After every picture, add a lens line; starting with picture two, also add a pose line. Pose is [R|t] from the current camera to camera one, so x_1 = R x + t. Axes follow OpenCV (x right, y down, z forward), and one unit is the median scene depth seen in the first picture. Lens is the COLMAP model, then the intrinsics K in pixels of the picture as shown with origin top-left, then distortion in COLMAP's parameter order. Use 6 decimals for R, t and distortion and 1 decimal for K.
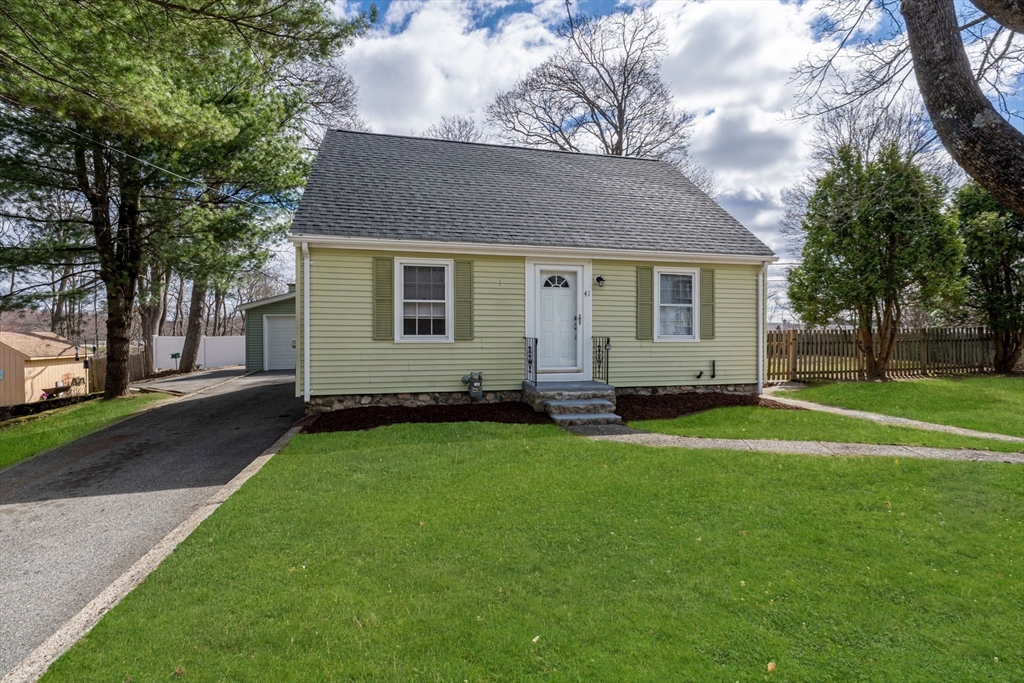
lens RADIAL K [[465.4, 0, 512.0], [0, 465.4, 341.5], [0, 0, 1]] dist [-0.000174, -0.000050]
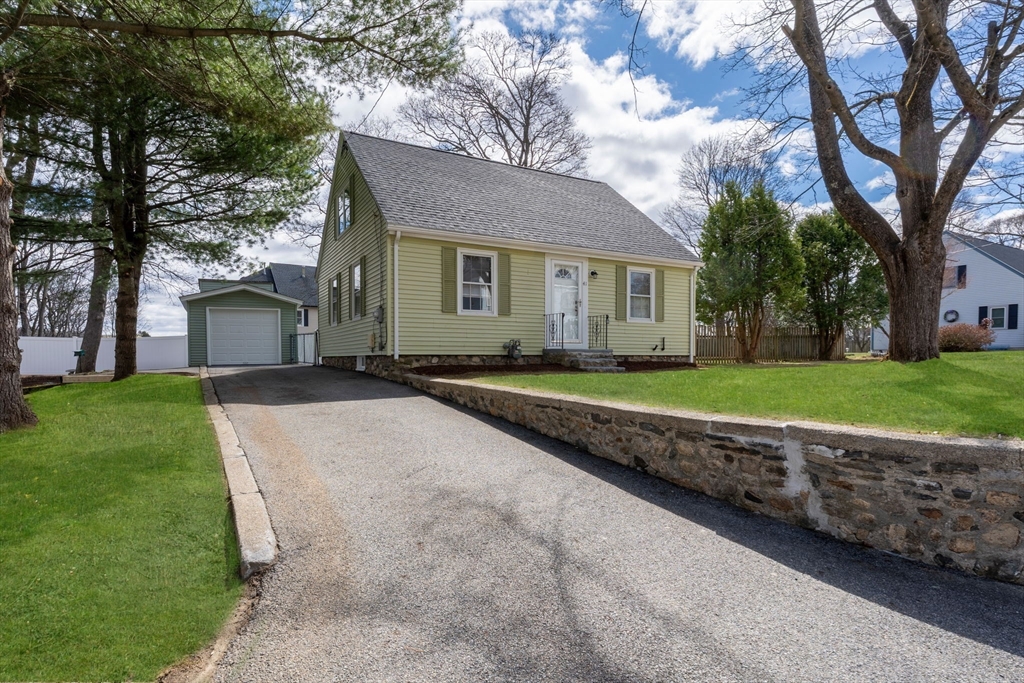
lens RADIAL K [[517.3, 0, 479.2], [0, 517.3, 376.7], [0, 0, 1]] dist [-0.001430, -0.000192]
pose [[0.969184, -0.009159, 0.246167, -0.506150], [0.003406, 0.999711, 0.023787, 0.128686], [-0.246314, -0.022215, 0.968935, -0.369417]]
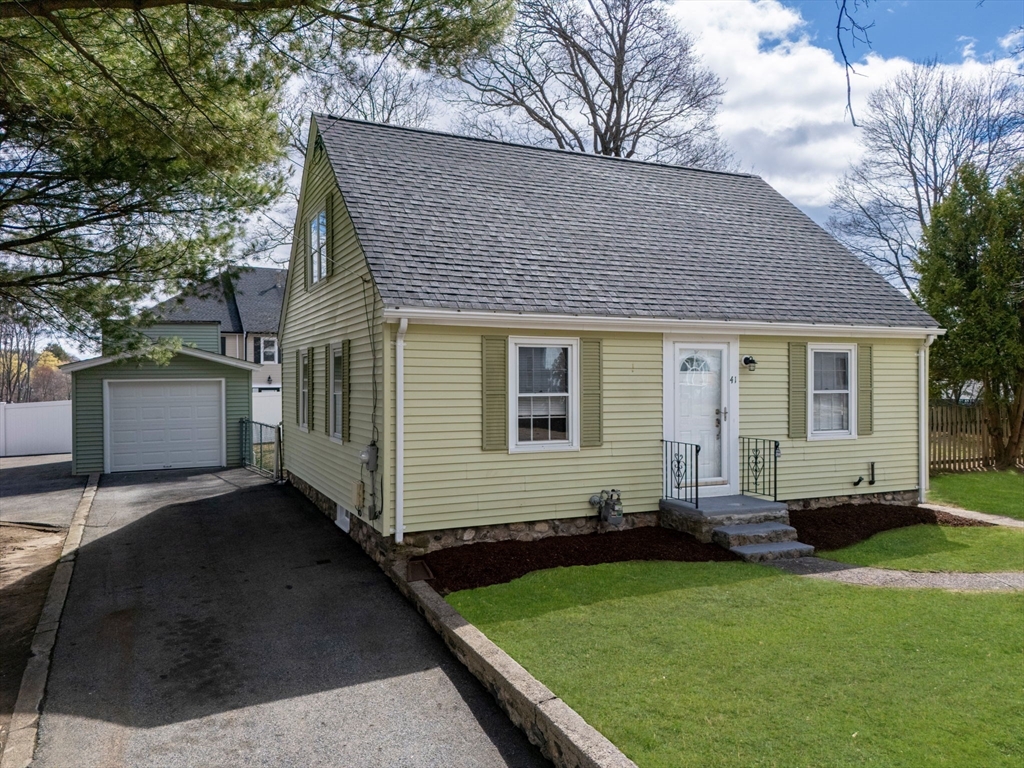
lens RADIAL K [[754.0, 0, 512.0], [0, 754.0, 384.0], [0, 0, 1]] dist [0.119238, -0.138121]
pose [[0.978544, -0.002242, 0.206024, -0.453444], [0.003542, 0.999976, -0.005940, -0.091193], [-0.206006, 0.006543, 0.978529, -0.140292]]
